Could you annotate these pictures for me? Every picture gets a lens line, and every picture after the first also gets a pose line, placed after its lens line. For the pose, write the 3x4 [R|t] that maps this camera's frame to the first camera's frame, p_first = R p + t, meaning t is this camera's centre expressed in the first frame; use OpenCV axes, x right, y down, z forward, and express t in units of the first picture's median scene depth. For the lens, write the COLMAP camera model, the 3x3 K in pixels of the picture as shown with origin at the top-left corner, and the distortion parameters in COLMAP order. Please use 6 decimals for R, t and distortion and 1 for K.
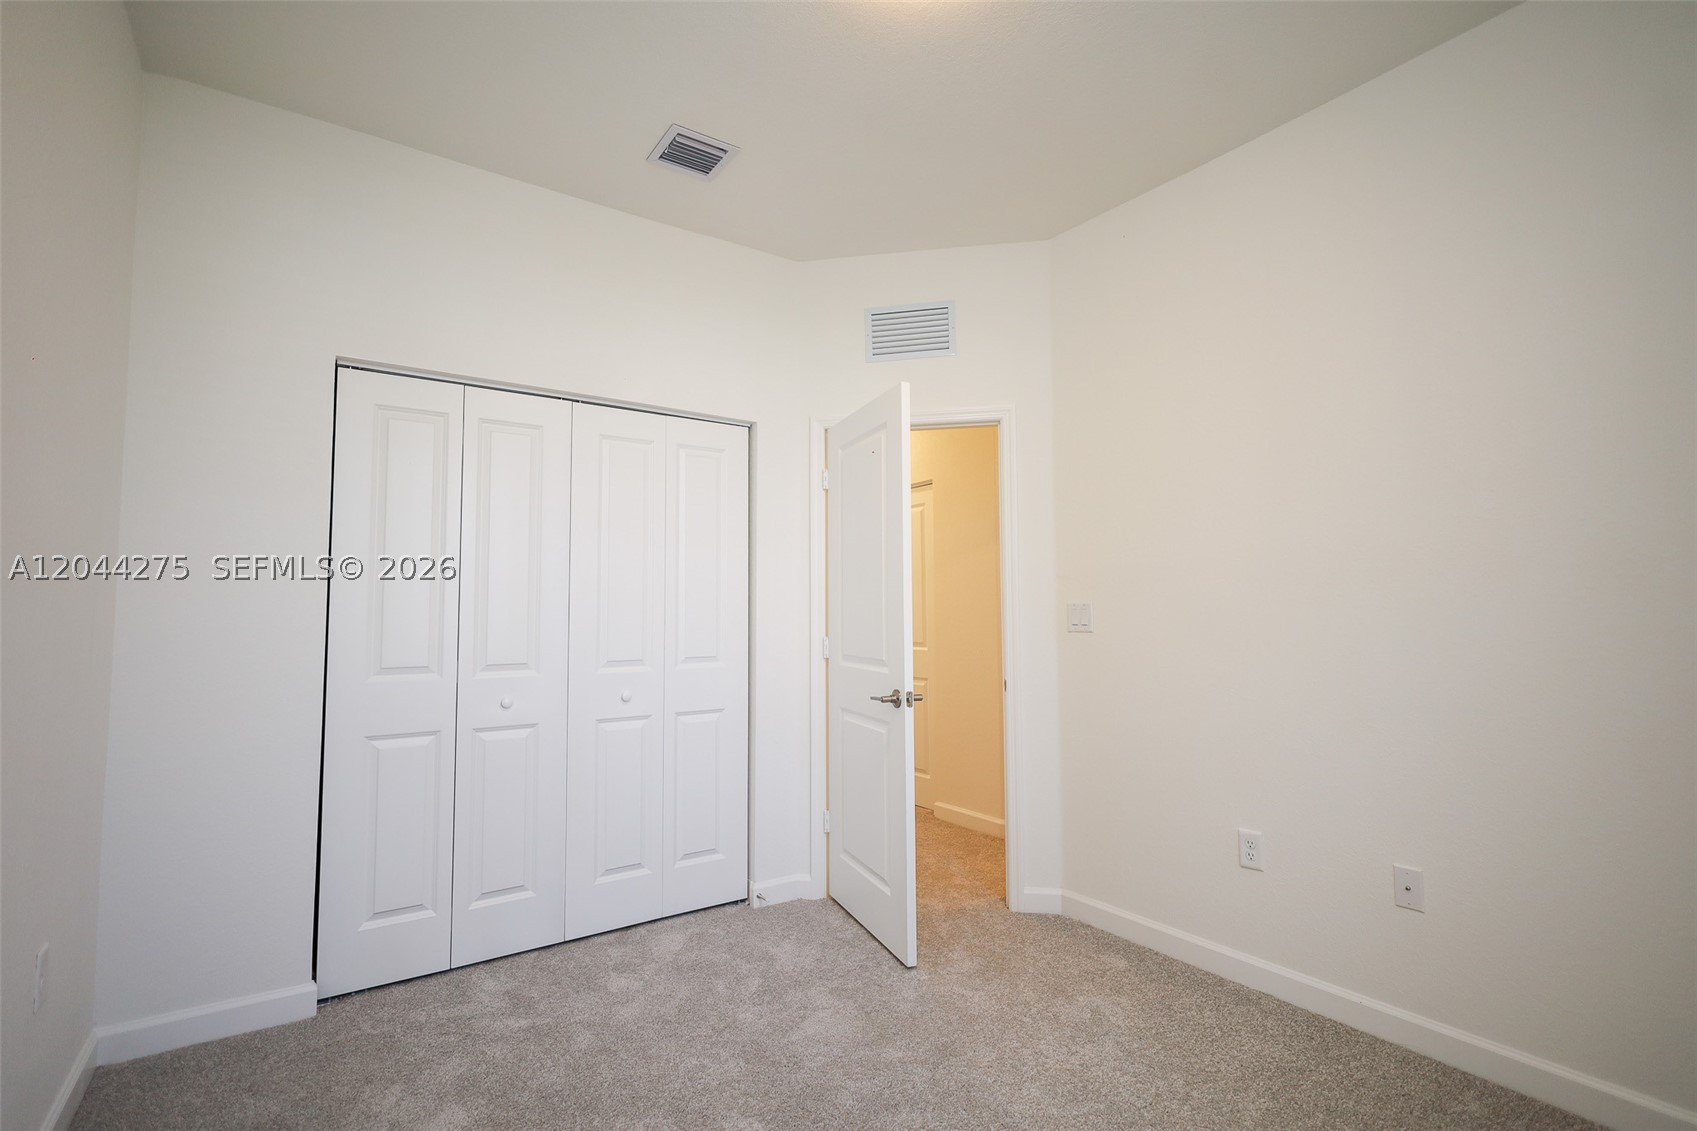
lens RADIAL K [[782.1, 0, 848.5], [0, 782.1, 565.5], [0, 0, 1]] dist [0.001399, -0.000540]
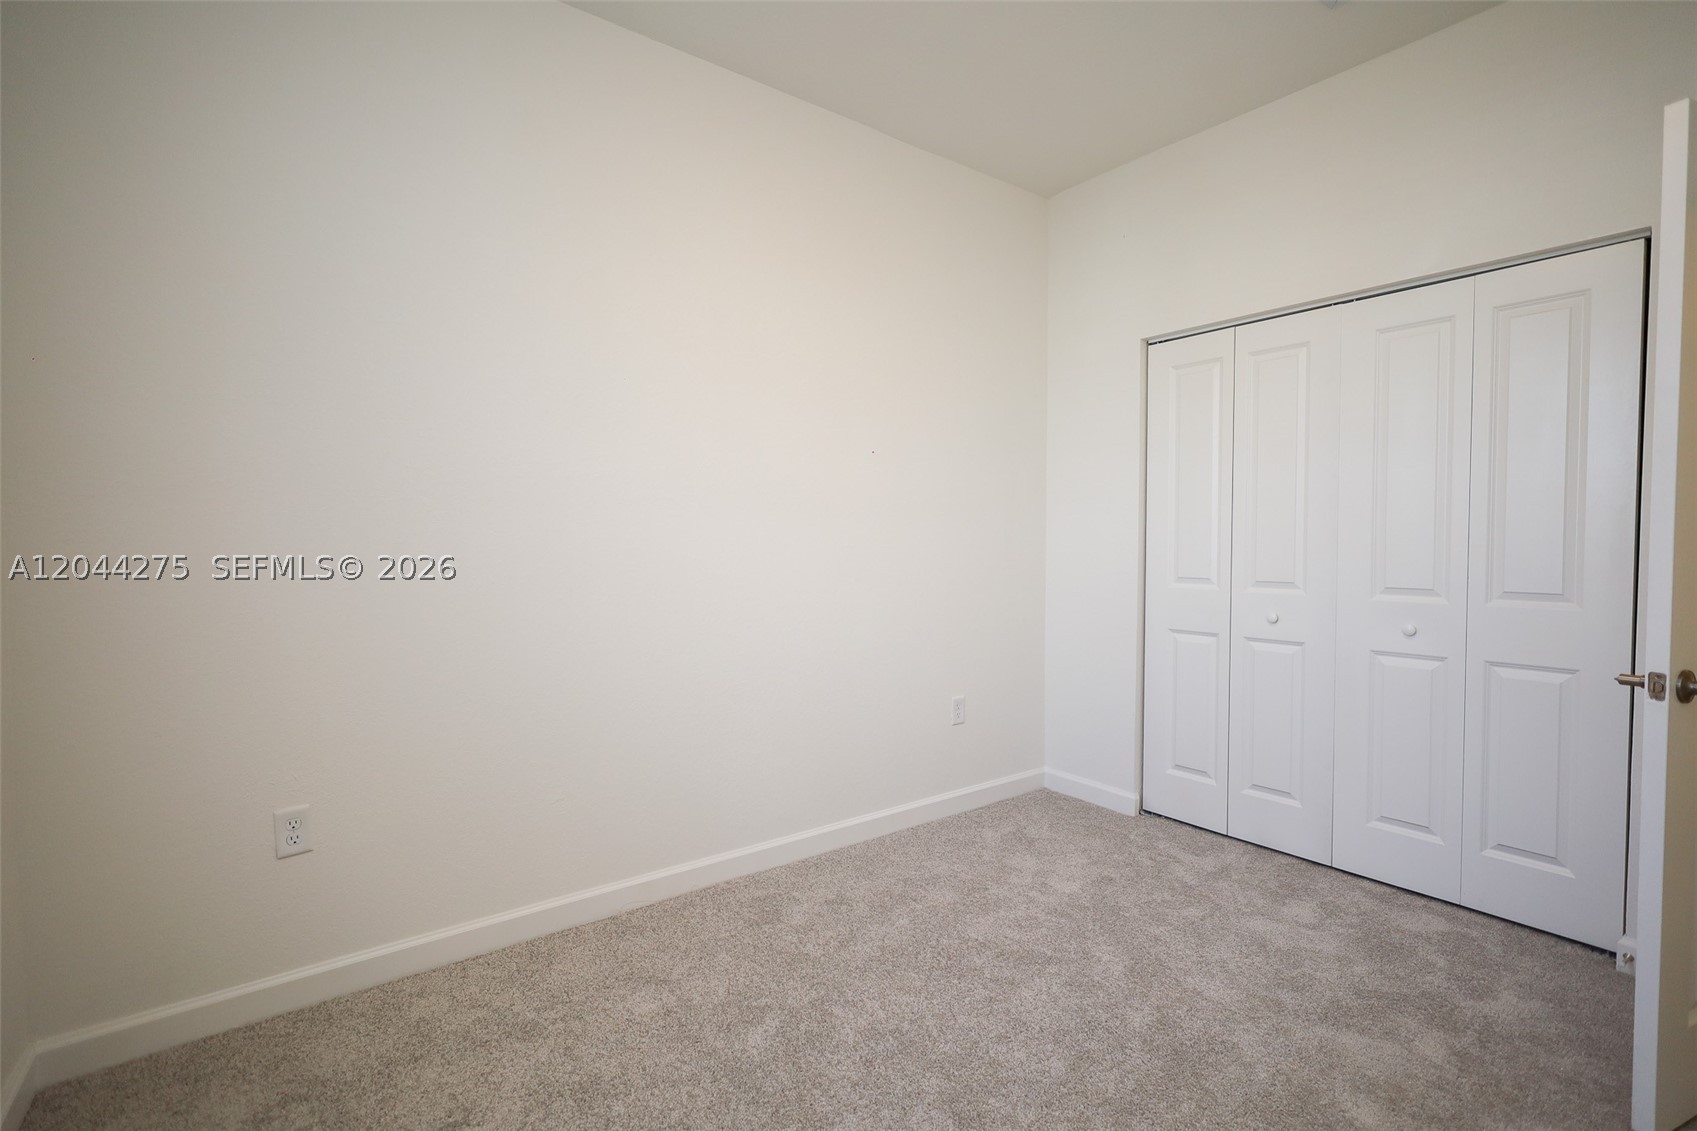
lens RADIAL K [[795.7, 0, 848.5], [0, 795.7, 565.5], [0, 0, 1]] dist [-0.002024, -0.000393]
pose [[0.024235, 0.040971, -0.998866, 0.624869], [0.065173, 0.996970, 0.042475, 0.022019], [0.997580, -0.066128, 0.021491, 0.412615]]
